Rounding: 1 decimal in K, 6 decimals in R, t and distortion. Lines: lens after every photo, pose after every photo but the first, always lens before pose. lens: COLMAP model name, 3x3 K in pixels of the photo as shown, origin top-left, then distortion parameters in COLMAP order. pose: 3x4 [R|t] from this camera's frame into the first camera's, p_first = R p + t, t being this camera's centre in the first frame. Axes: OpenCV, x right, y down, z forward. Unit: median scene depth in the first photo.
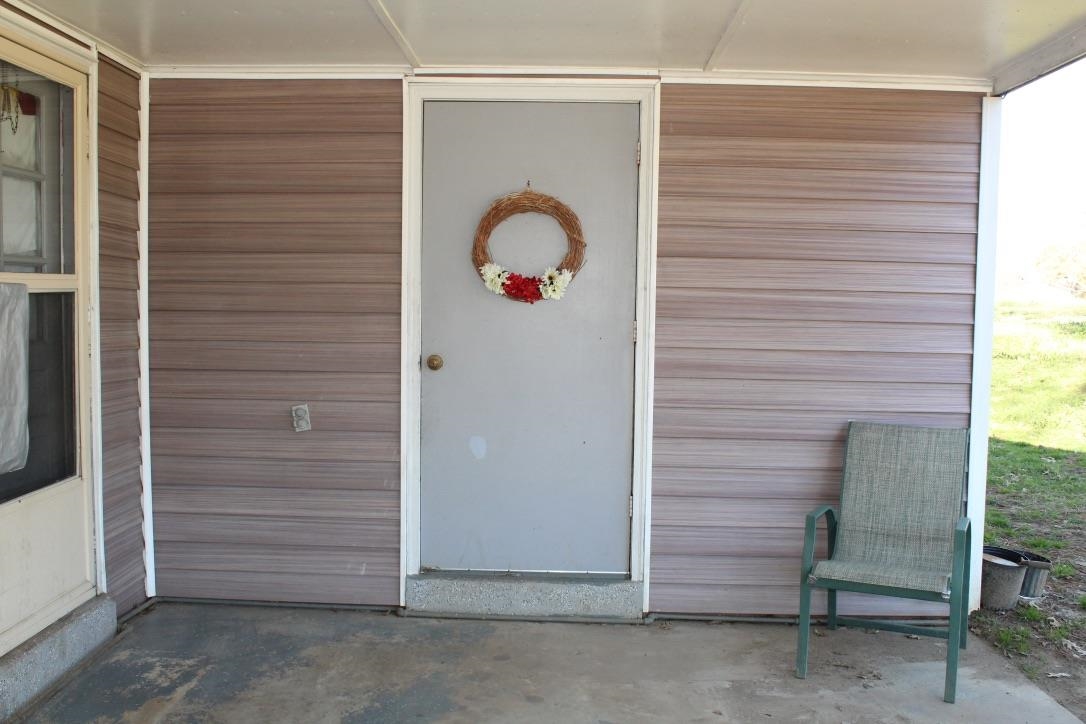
lens RADIAL K [[921.6, 0, 542.7], [0, 921.6, 360.9], [0, 0, 1]] dist [-0.132418, 0.110441]
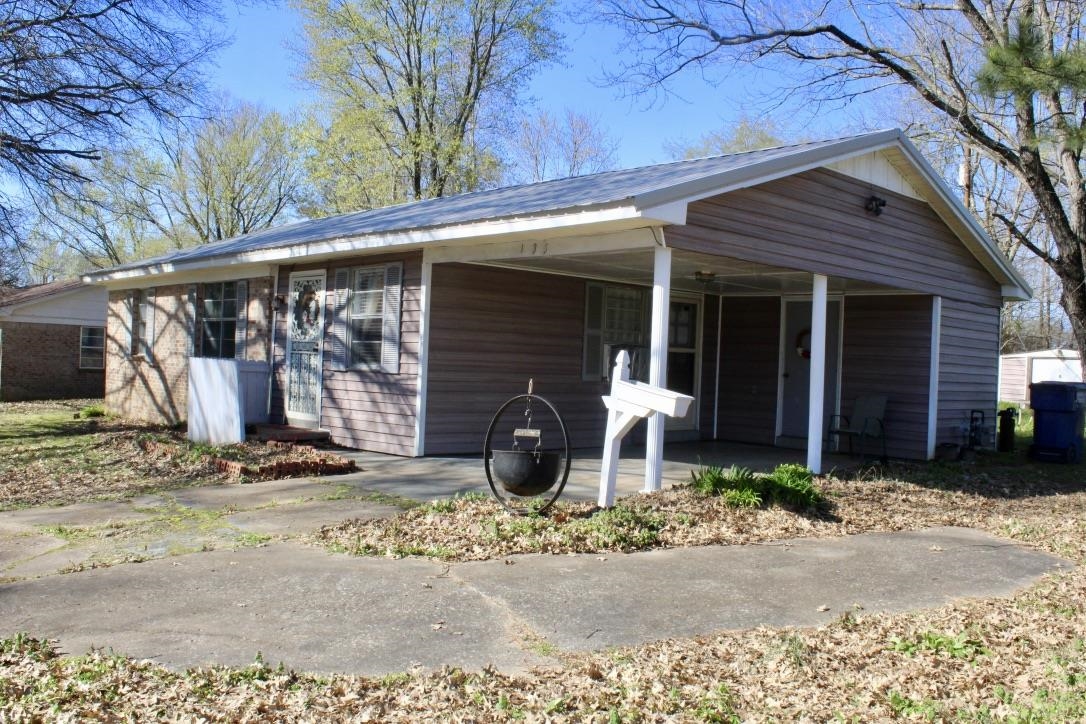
lens RADIAL K [[921.6, 0, 543.8], [0, 921.6, 362.0], [0, 0, 1]] dist [-0.132418, 0.110441]
pose [[0.706677, 0.016795, -0.707337, 1.727375], [-0.076129, 0.995719, -0.052416, 0.209880], [0.703429, 0.090890, 0.704931, -2.170496]]
